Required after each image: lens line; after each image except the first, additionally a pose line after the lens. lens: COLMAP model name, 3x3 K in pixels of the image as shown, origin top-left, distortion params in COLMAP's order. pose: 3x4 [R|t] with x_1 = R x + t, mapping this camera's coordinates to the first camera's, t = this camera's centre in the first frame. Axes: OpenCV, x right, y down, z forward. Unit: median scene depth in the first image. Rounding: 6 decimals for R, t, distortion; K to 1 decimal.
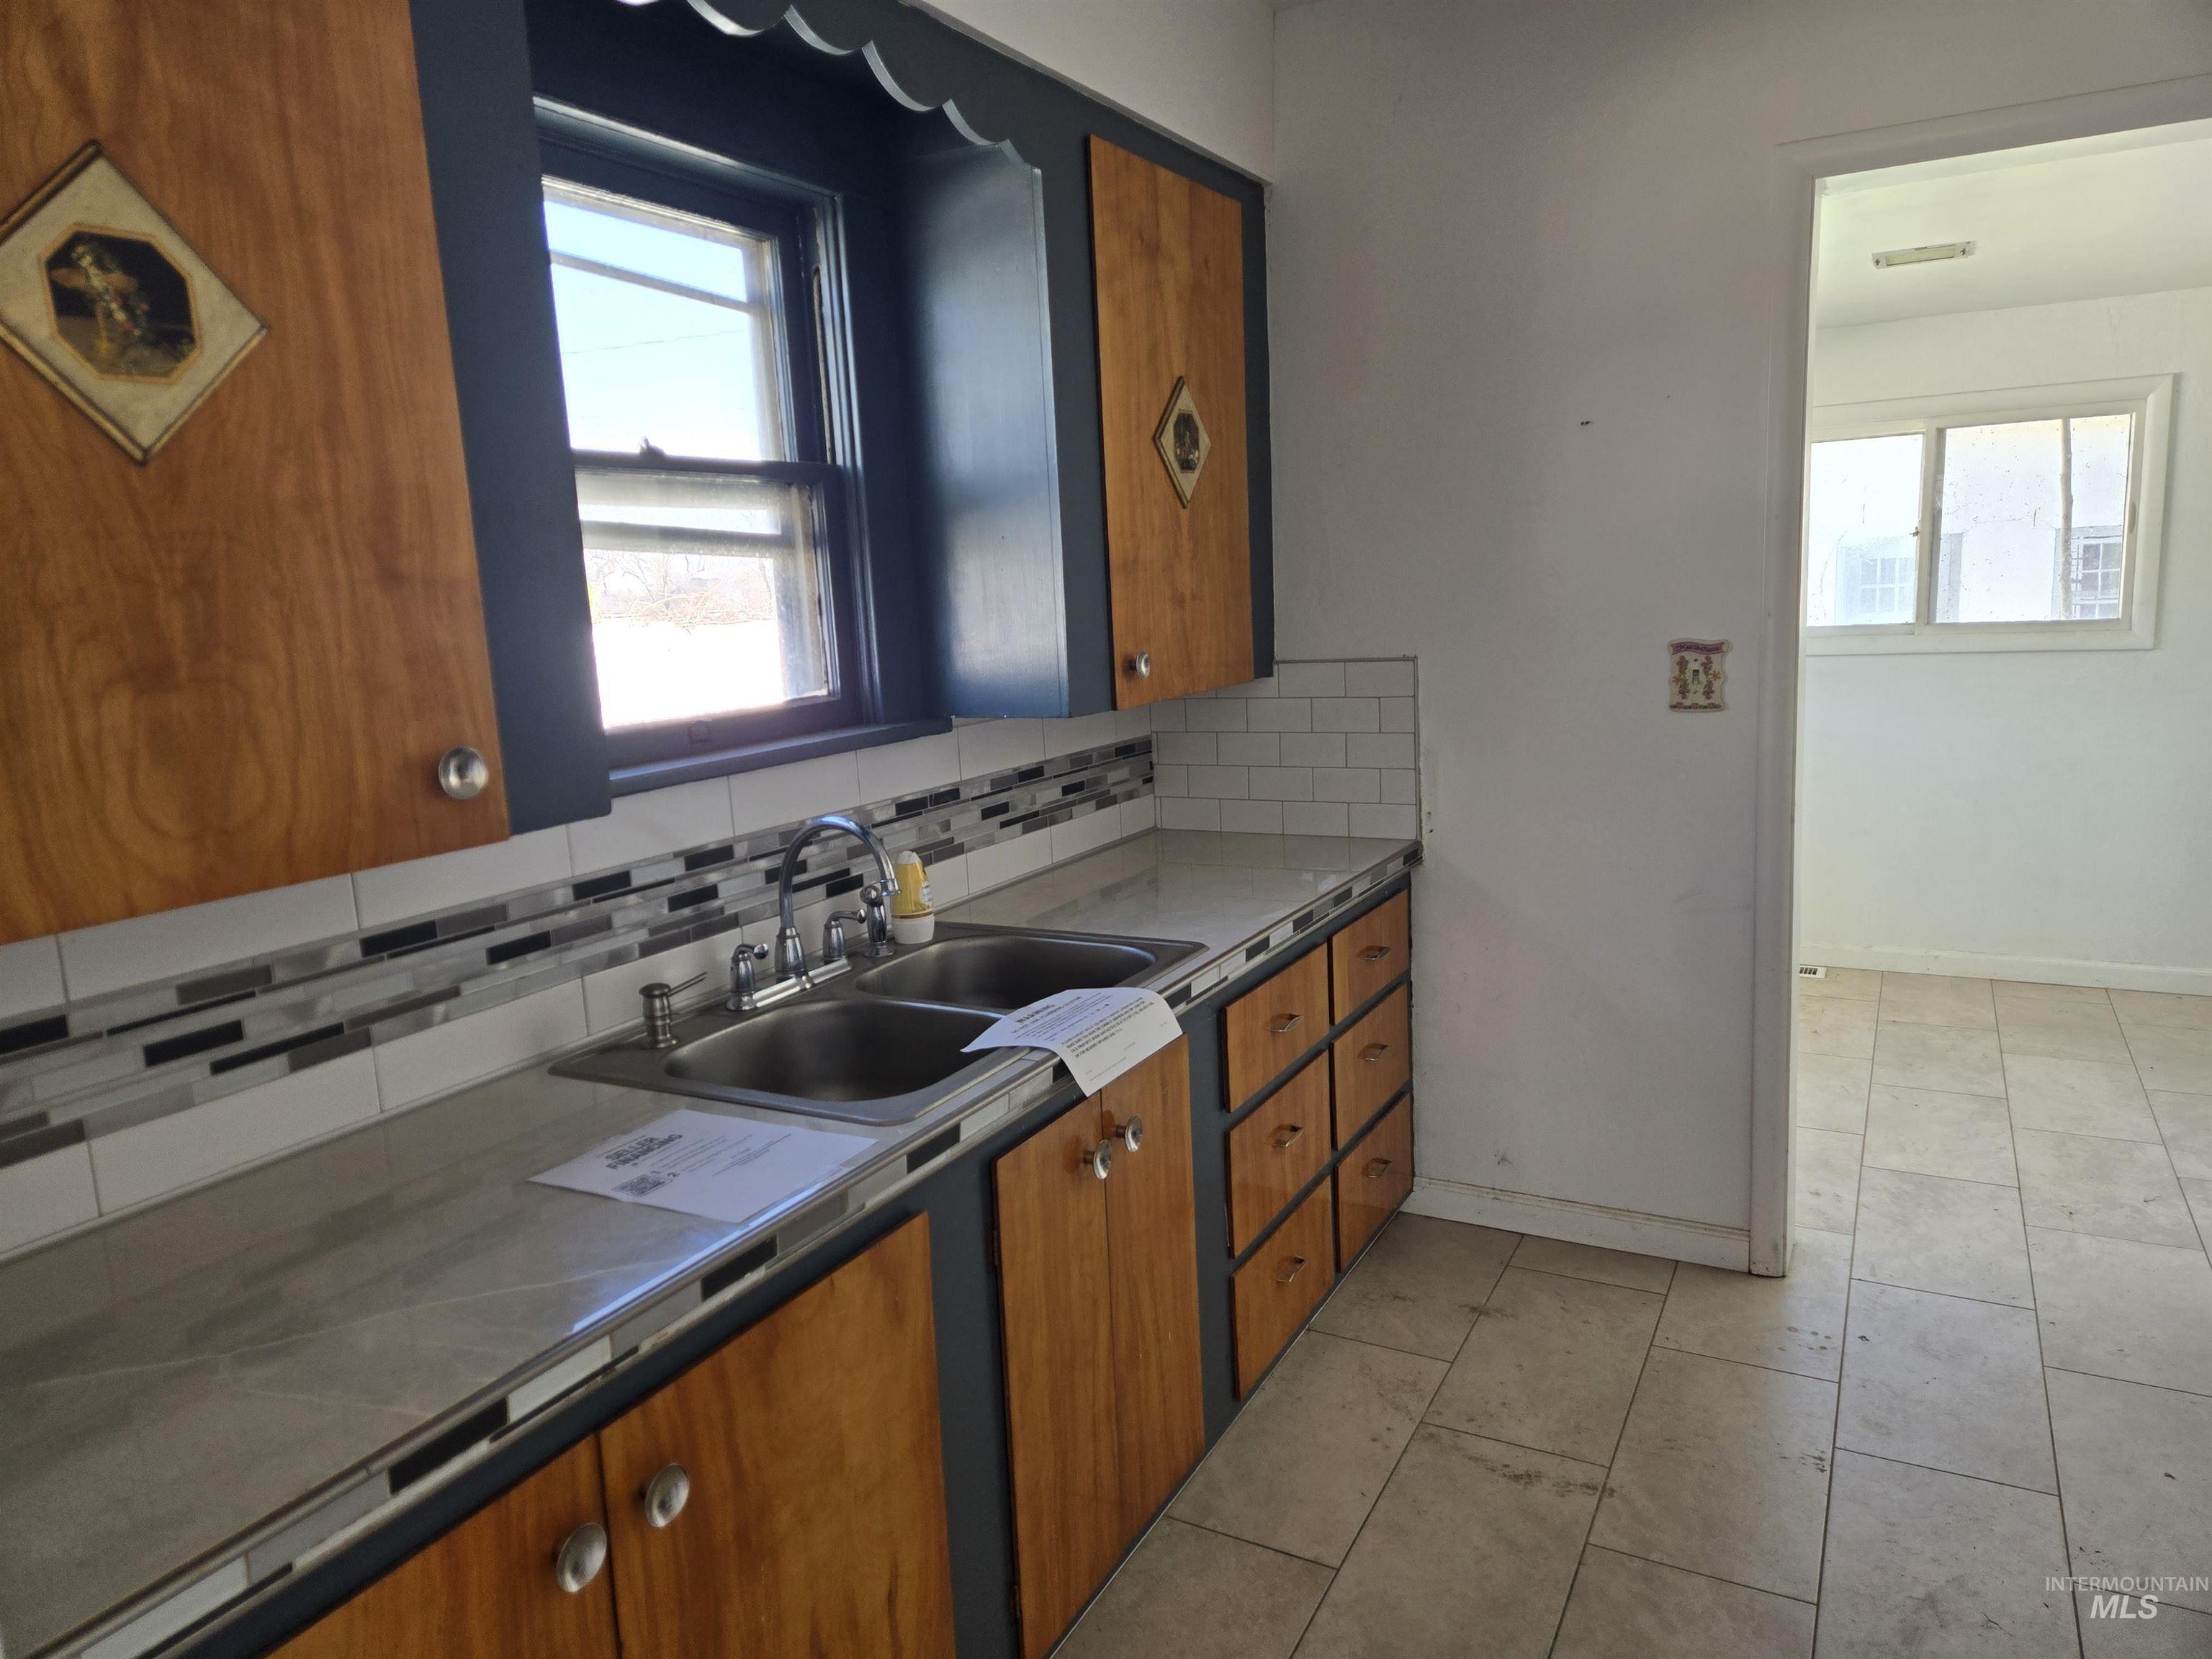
lens RADIAL K [[1475.6, 0, 1102.0], [0, 1475.6, 819.2], [0, 0, 1]] dist [0.083588, -0.072951]
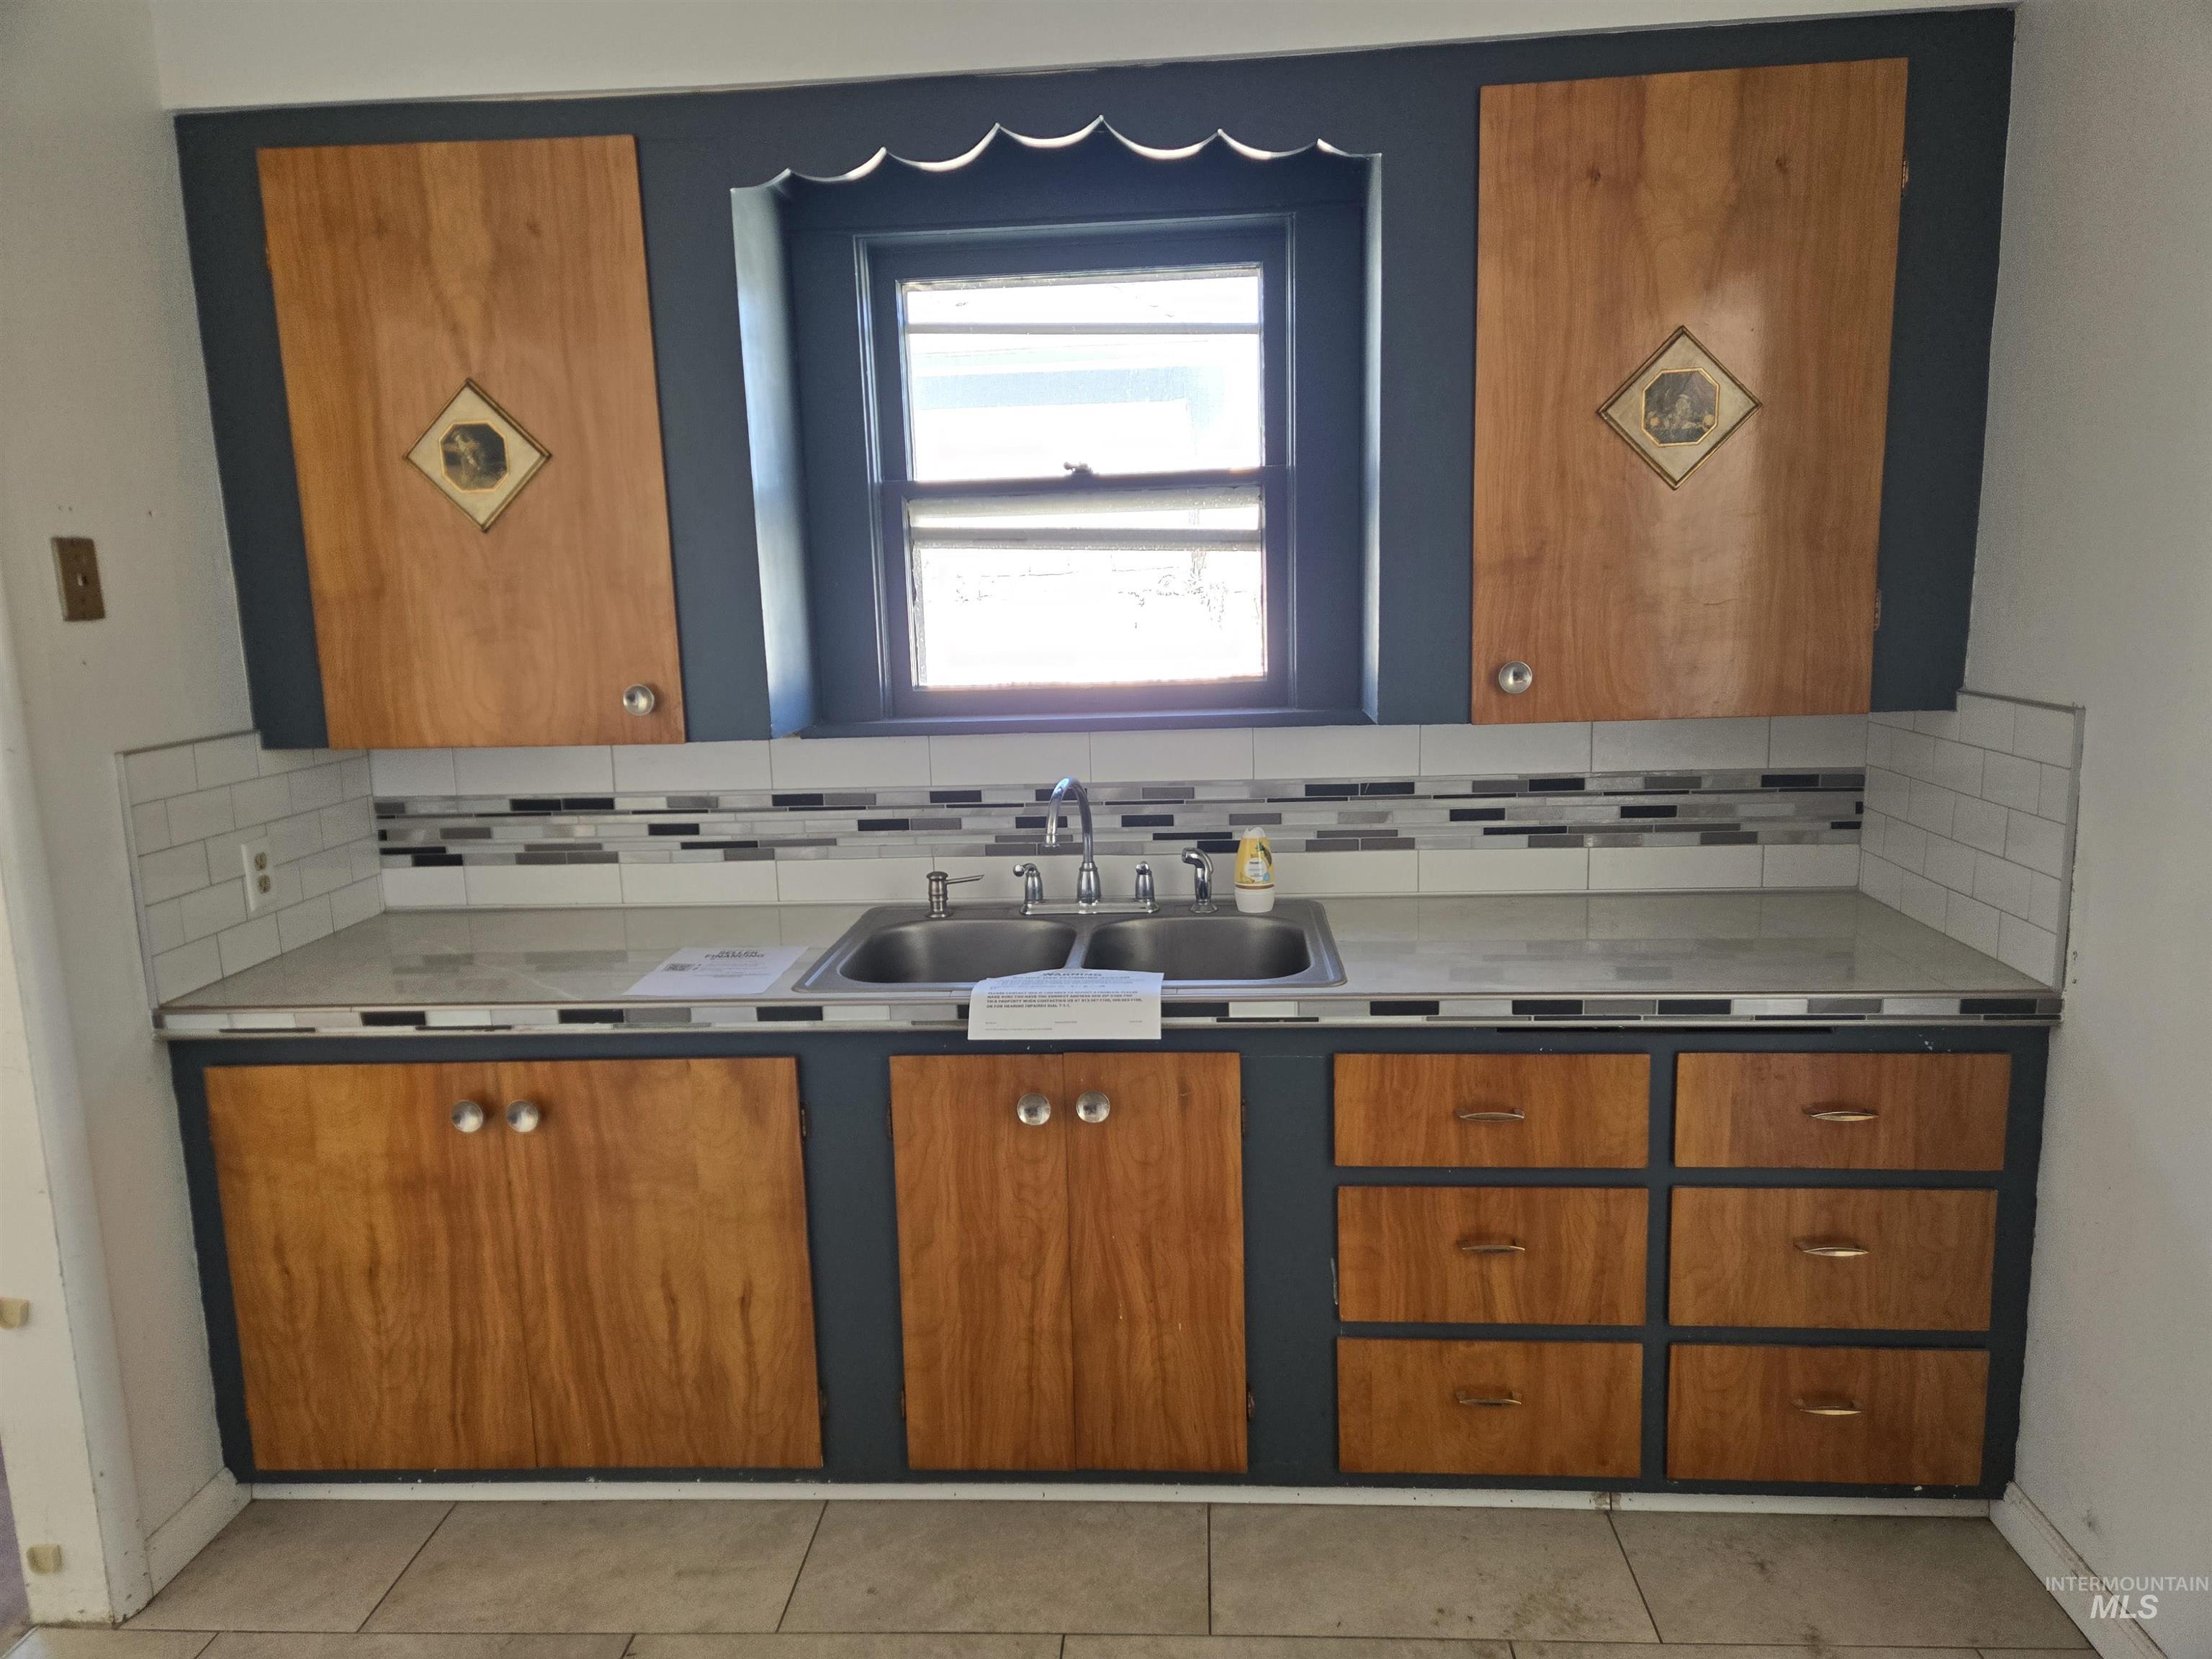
lens RADIAL K [[1475.6, 0, 1102.0], [0, 1475.6, 819.2], [0, 0, 1]] dist [0.083588, -0.072951]
pose [[0.419667, 0.187627, -0.888074, 0.968053], [-0.134895, 0.980429, 0.143393, -0.153818], [0.897599, 0.059619, 0.436763, 0.529705]]
